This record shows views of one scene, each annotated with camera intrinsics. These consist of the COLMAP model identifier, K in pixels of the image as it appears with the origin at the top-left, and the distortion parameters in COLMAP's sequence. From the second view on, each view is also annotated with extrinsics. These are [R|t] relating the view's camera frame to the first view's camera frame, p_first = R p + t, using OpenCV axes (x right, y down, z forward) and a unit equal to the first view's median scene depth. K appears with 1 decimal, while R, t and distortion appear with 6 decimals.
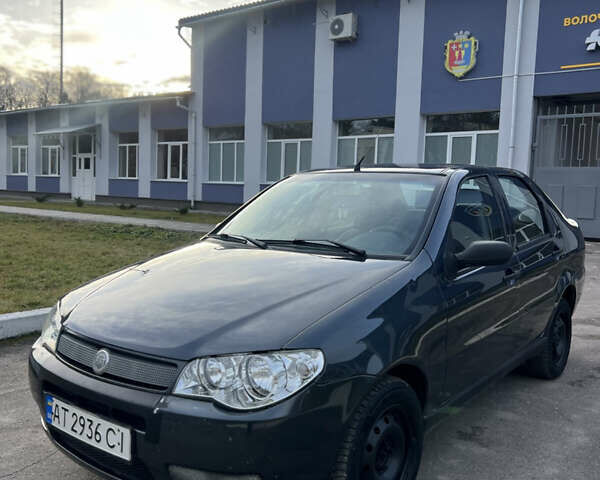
lens RADIAL K [[654.4, 0, 300.0], [0, 654.4, 240.0], [0, 0, 1]] dist [0.131152, -0.172240]
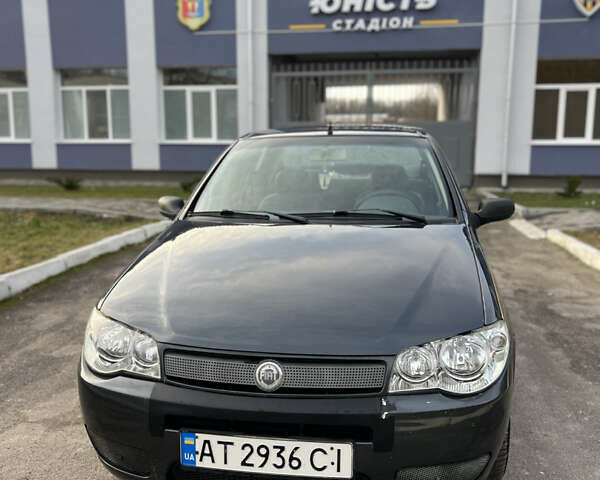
lens RADIAL K [[654.4, 0, 300.0], [0, 654.4, 240.0], [0, 0, 1]] dist [0.131152, -0.172240]
pose [[0.851053, -0.106238, 0.514220, -0.628590], [0.068915, 0.993446, 0.091189, -0.056844], [-0.520538, -0.042169, 0.852797, 0.257761]]
